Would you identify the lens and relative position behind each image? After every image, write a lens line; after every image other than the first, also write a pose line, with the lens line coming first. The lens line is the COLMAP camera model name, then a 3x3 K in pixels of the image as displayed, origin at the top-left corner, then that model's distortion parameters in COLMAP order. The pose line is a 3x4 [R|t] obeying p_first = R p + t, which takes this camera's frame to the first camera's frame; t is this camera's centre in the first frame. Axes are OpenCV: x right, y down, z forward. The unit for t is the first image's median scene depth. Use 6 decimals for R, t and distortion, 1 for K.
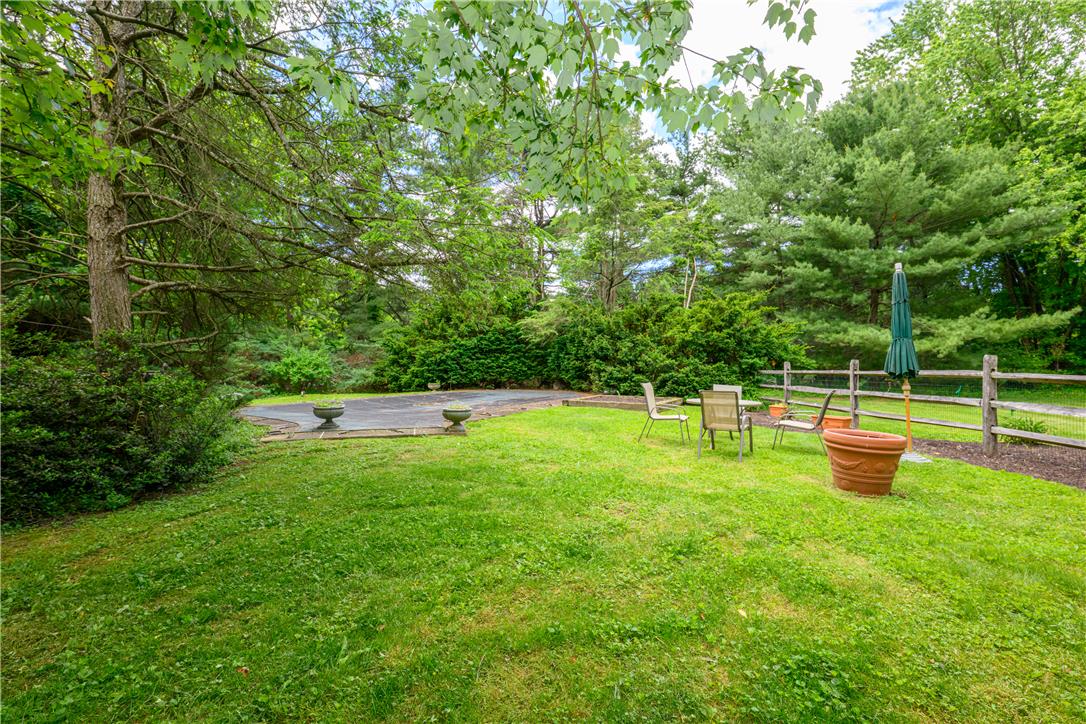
lens RADIAL K [[486.3, 0, 544.3], [0, 486.3, 364.1], [0, 0, 1]] dist [-0.002200, 0.000340]
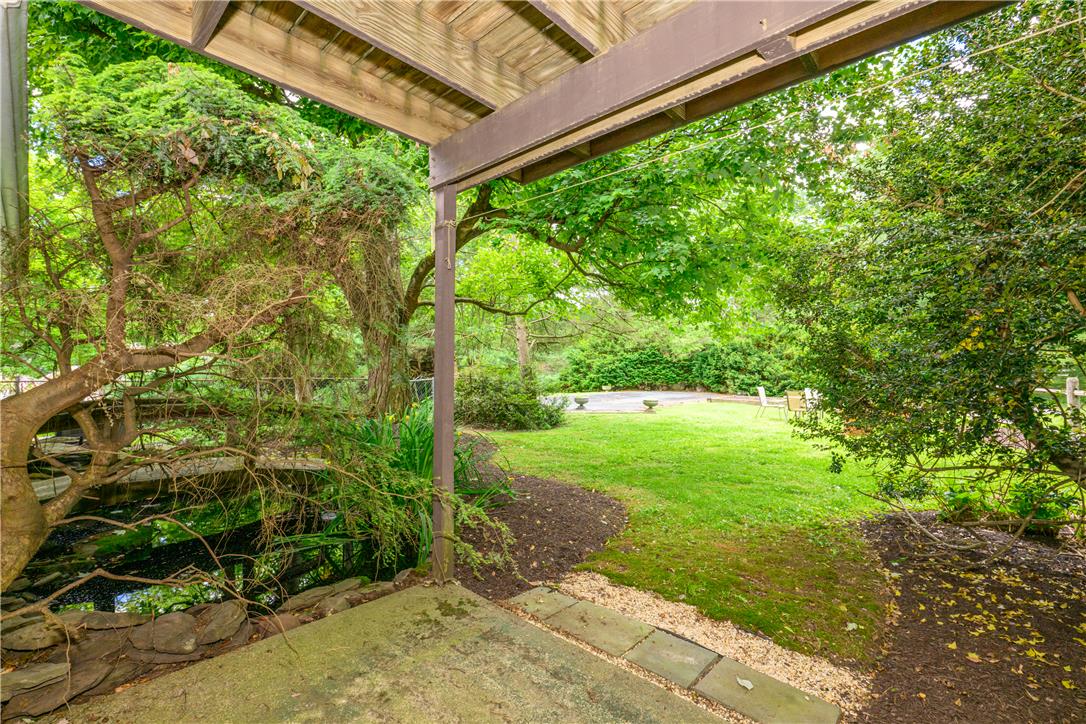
lens RADIAL K [[486.3, 0, 538.1], [0, 486.3, 364.5], [0, 0, 1]] dist [-0.002200, 0.000340]
pose [[0.961367, -0.002096, -0.275262, -0.035155], [0.000629, 0.999985, -0.005416, -0.015208], [0.275269, 0.005033, 0.961354, -0.409855]]
